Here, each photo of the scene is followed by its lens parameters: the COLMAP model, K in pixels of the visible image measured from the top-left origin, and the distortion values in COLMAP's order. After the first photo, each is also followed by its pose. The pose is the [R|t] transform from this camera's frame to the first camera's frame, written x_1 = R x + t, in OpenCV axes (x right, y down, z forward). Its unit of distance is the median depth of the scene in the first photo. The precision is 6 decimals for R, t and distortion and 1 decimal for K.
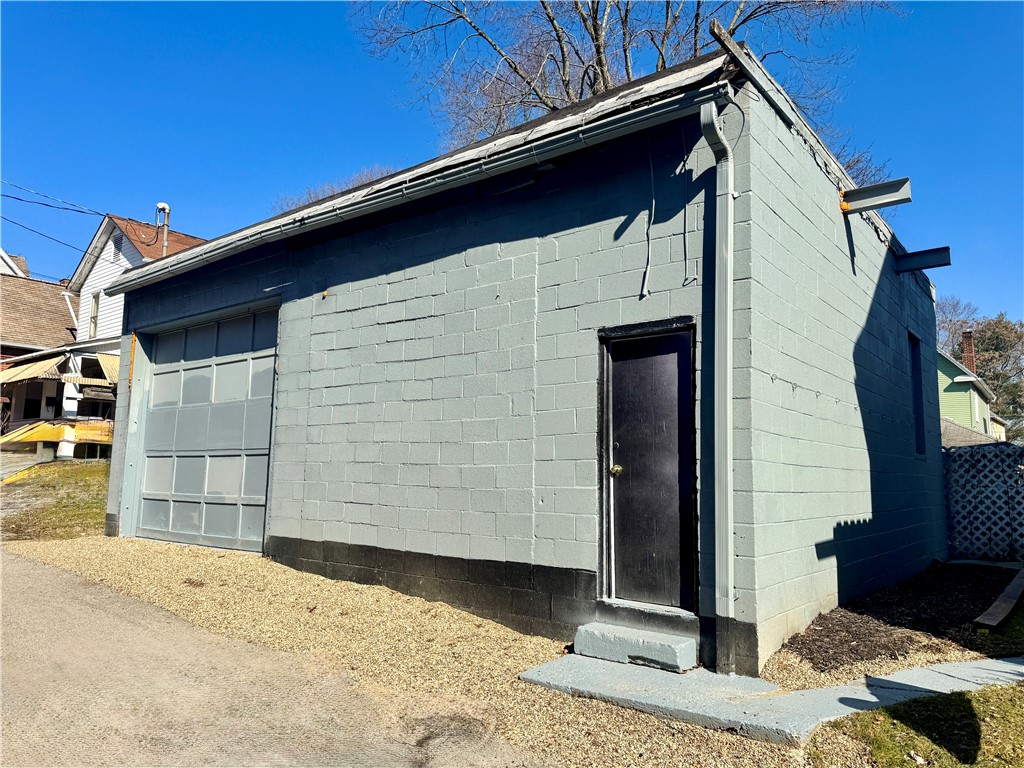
lens RADIAL K [[709.7, 0, 512.0], [0, 709.7, 384.0], [0, 0, 1]] dist [0.135073, -0.195403]
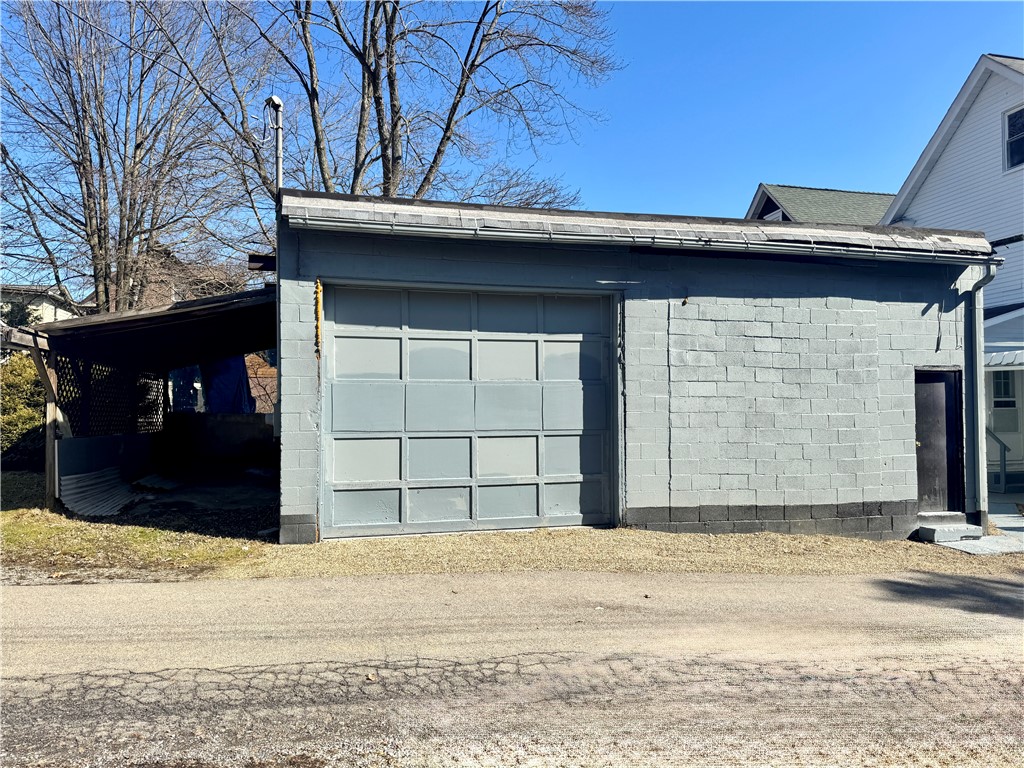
lens RADIAL K [[709.7, 0, 512.0], [0, 709.7, 384.0], [0, 0, 1]] dist [0.135073, -0.195403]
pose [[0.609669, 0.014724, 0.792519, -1.848952], [-0.087108, 0.995016, 0.048525, -0.029822], [-0.787855, -0.098619, 0.607913, 0.668761]]
